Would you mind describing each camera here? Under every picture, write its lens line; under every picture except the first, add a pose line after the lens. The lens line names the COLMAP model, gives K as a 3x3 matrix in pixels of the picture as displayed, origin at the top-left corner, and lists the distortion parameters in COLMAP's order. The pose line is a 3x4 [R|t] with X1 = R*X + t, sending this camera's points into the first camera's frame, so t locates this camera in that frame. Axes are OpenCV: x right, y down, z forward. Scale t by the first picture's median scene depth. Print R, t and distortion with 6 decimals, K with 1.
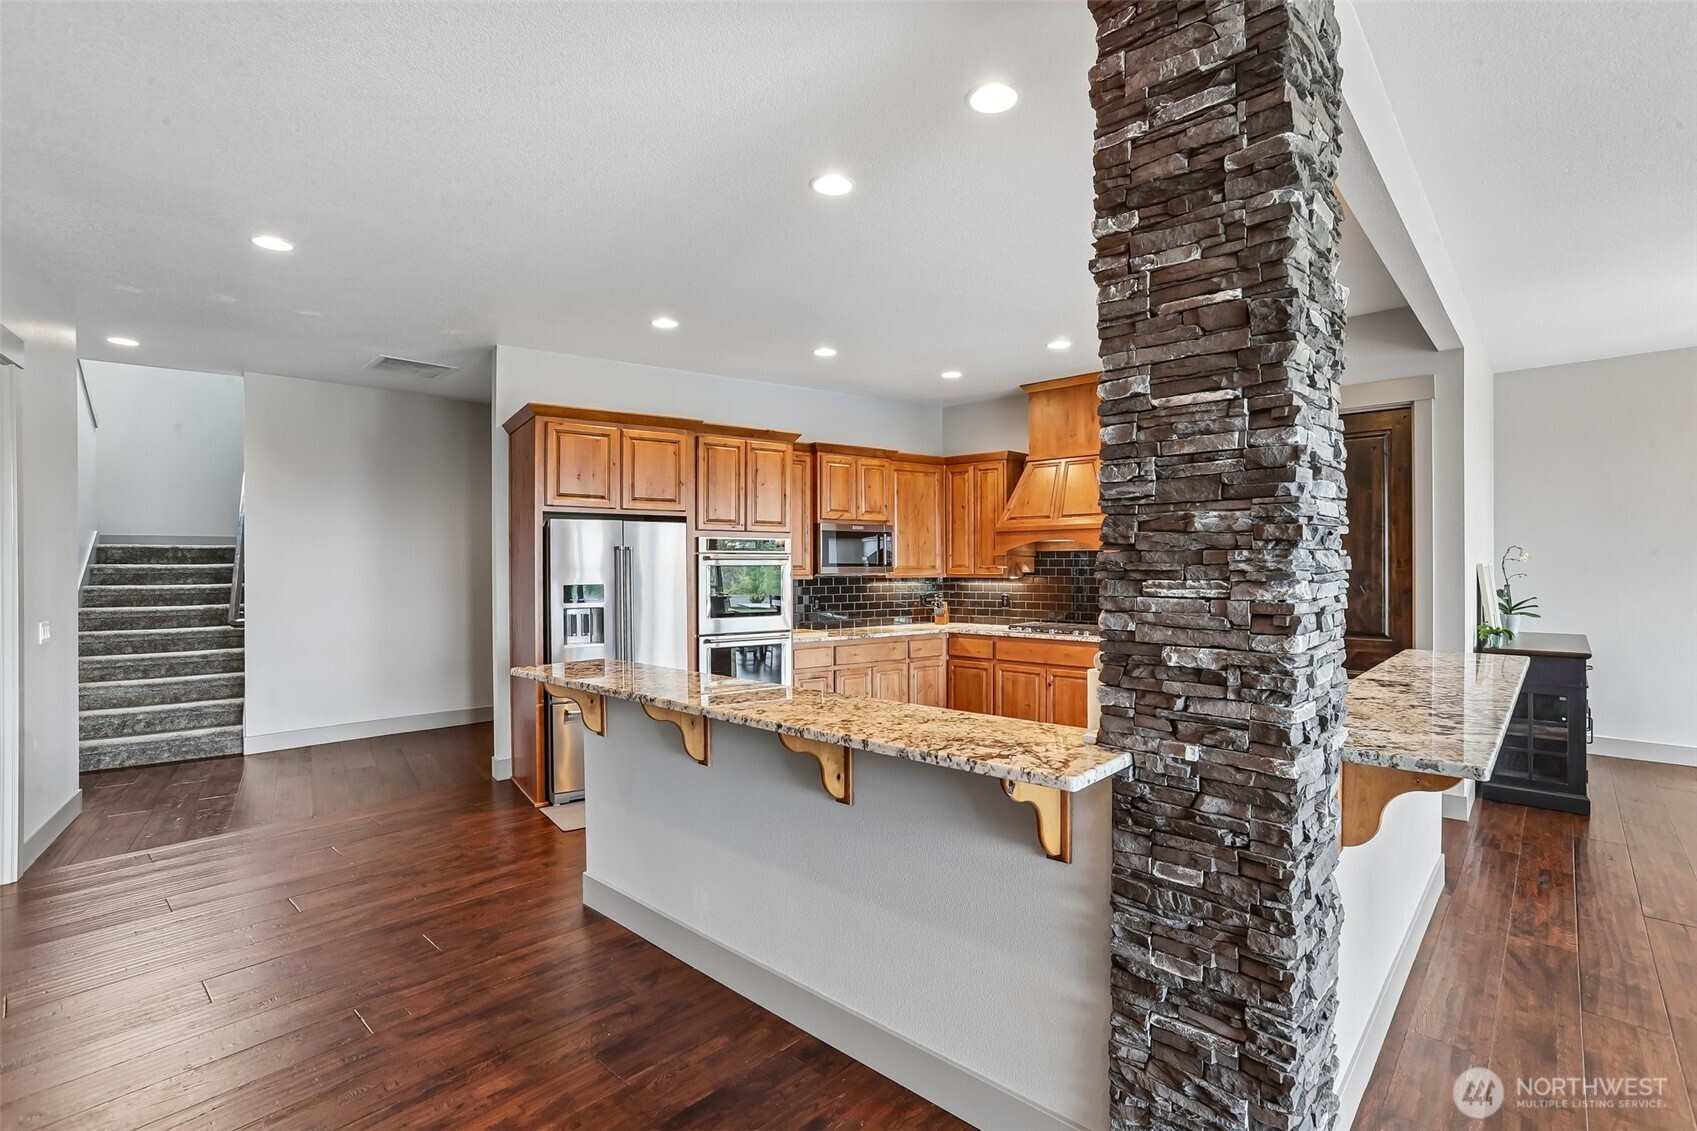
lens RADIAL K [[790.1, 0, 847.5], [0, 790.1, 549.7], [0, 0, 1]] dist [-0.045866, 0.027861]
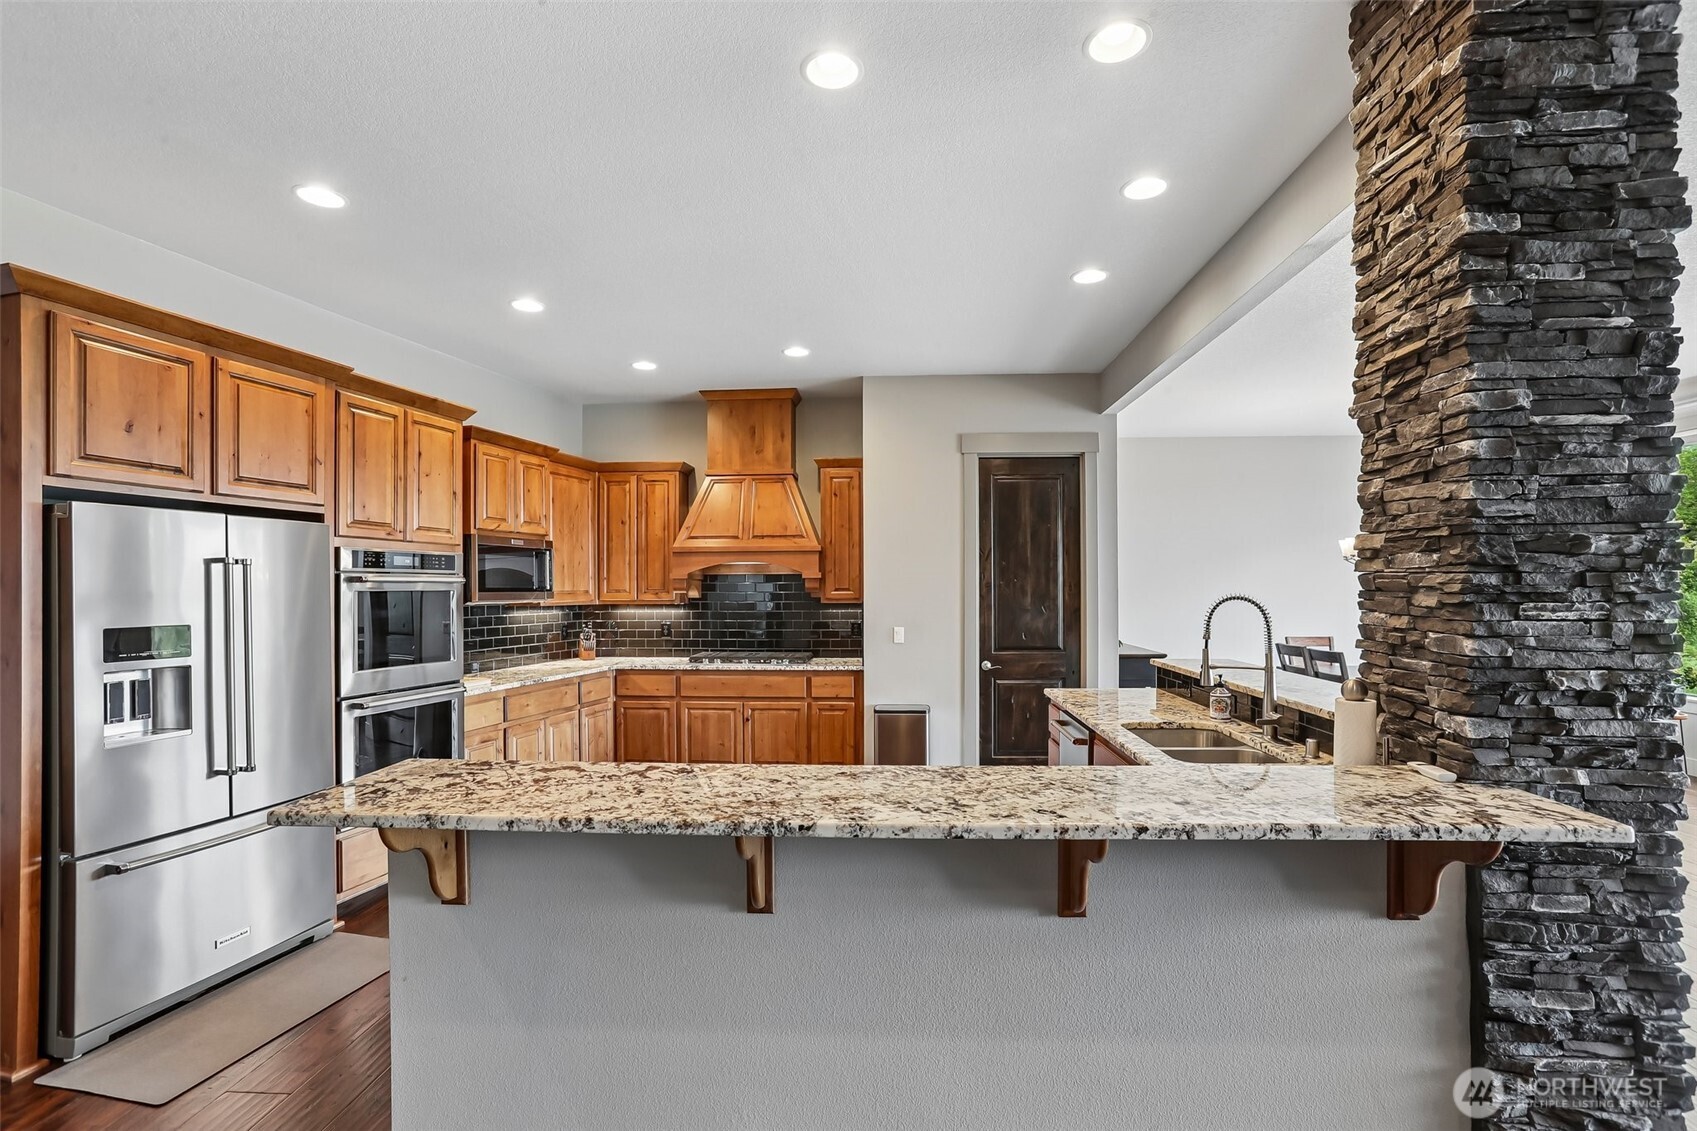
lens RADIAL K [[779.2, 0, 855.4], [0, 779.2, 573.9], [0, 0, 1]] dist [-0.044674, 0.025404]
pose [[0.773189, 0.010741, 0.634085, -0.802830], [-0.009941, 0.999939, -0.004816, 0.015086], [-0.634098, -0.002580, 0.773248, 0.757061]]
